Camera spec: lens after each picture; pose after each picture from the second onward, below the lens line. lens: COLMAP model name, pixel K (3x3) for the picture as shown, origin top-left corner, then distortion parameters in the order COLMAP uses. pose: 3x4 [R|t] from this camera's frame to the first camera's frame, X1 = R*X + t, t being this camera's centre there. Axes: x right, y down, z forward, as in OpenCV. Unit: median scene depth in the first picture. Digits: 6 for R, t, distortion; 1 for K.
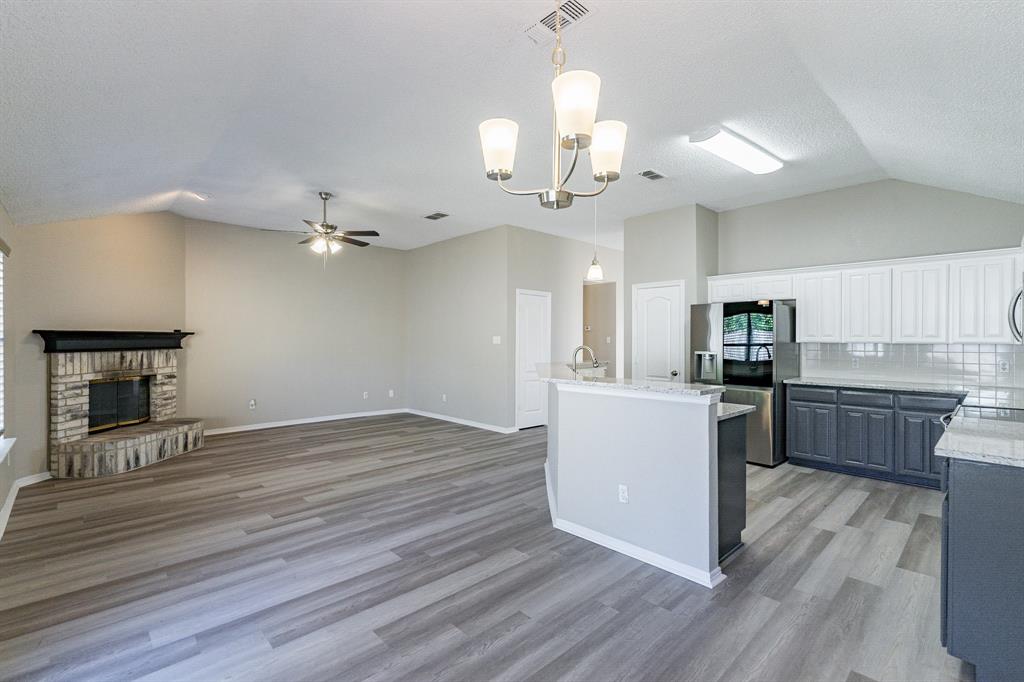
lens RADIAL K [[459.9, 0, 510.1], [0, 459.9, 336.2], [0, 0, 1]] dist [-0.002398, 0.000106]
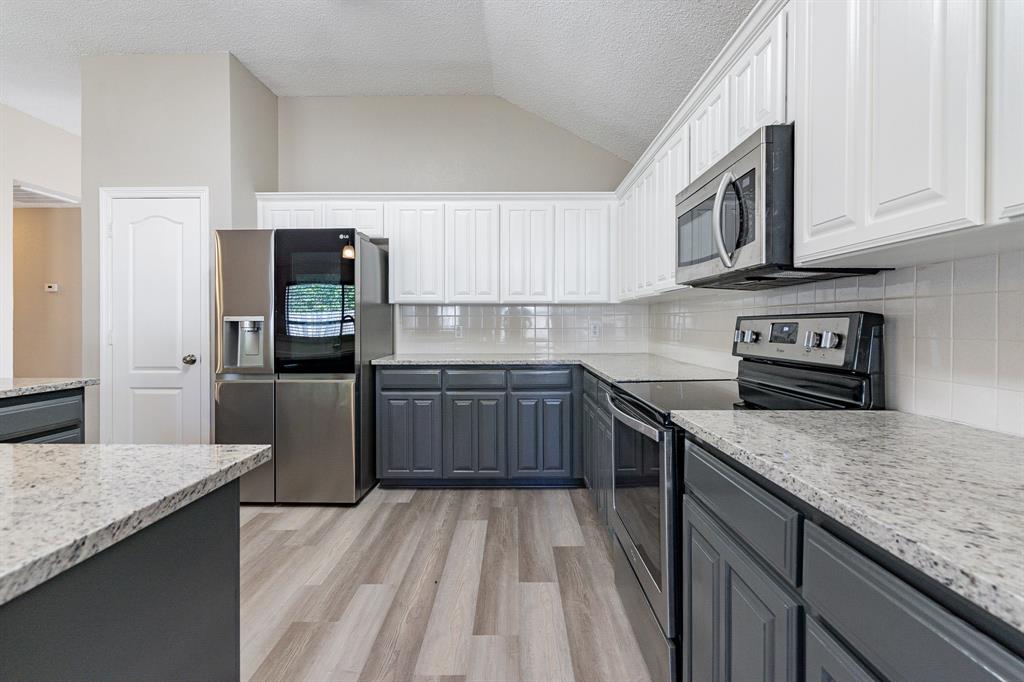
lens RADIAL K [[459.9, 0, 510.1], [0, 459.9, 336.2], [0, 0, 1]] dist [-0.002398, 0.000106]
pose [[0.689475, -0.018964, 0.724061, 0.281849], [-0.001133, 0.999628, 0.027260, 0.047473], [-0.724308, -0.019616, 0.689197, 0.447093]]
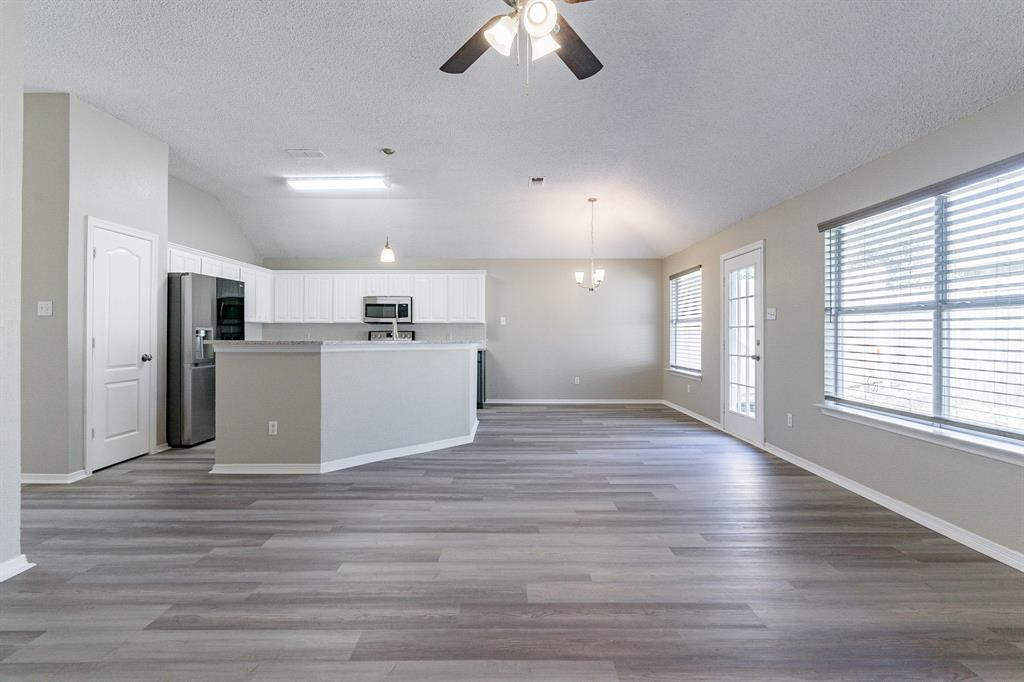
lens RADIAL K [[459.9, 0, 510.1], [0, 459.9, 336.2], [0, 0, 1]] dist [-0.002398, 0.000106]
pose [[-0.730281, -0.005226, 0.683127, -0.719347], [-0.006777, 0.999977, 0.000405, 0.053308], [-0.683113, -0.004334, -0.730300, 1.436743]]
